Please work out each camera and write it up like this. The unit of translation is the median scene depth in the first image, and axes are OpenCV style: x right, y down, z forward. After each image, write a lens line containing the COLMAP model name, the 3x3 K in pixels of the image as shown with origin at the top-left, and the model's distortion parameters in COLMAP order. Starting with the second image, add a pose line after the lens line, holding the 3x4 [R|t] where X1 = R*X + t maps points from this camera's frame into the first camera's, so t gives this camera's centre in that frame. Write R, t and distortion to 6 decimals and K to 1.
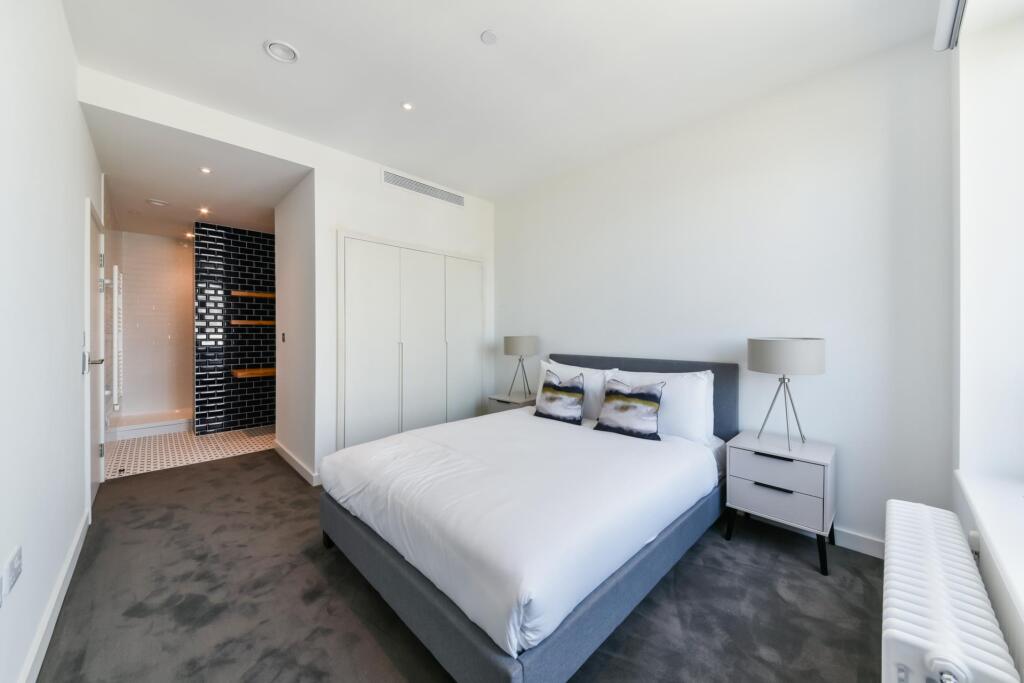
lens RADIAL K [[368.3, 0, 511.7], [0, 368.3, 332.5], [0, 0, 1]] dist [0.001533, 0.000054]
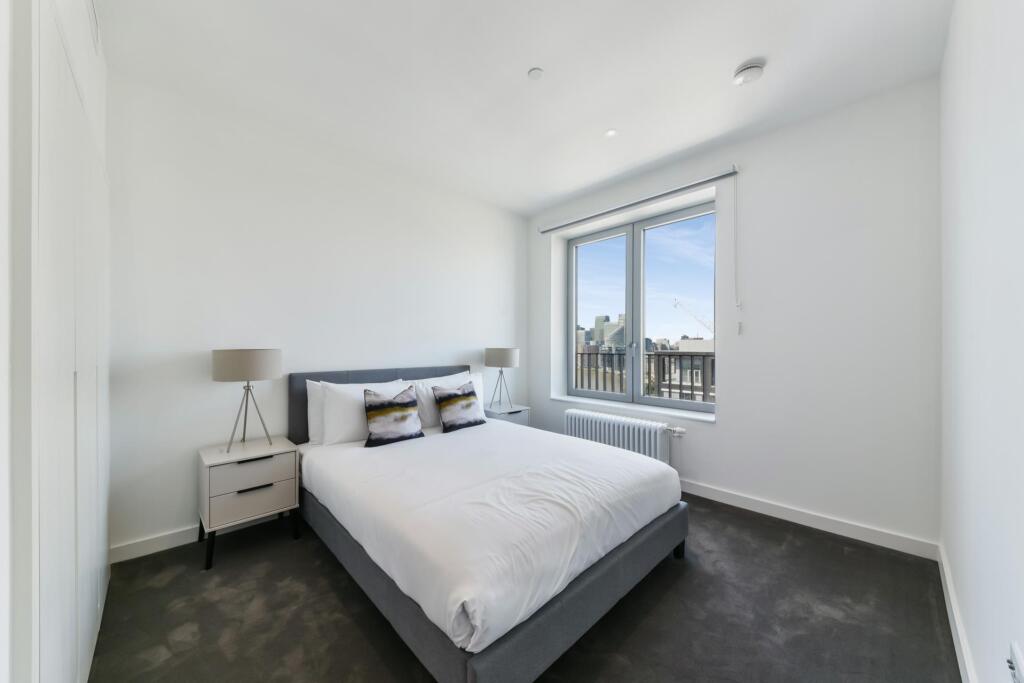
lens RADIAL K [[359.0, 0, 483.9], [0, 359.0, 344.0], [0, 0, 1]] dist [-0.000186, 0.000000]
pose [[0.050320, -0.002720, 0.998729, -0.785347], [-0.001854, 0.999994, 0.002817, -0.009079], [-0.998731, -0.001993, 0.050315, 0.750553]]
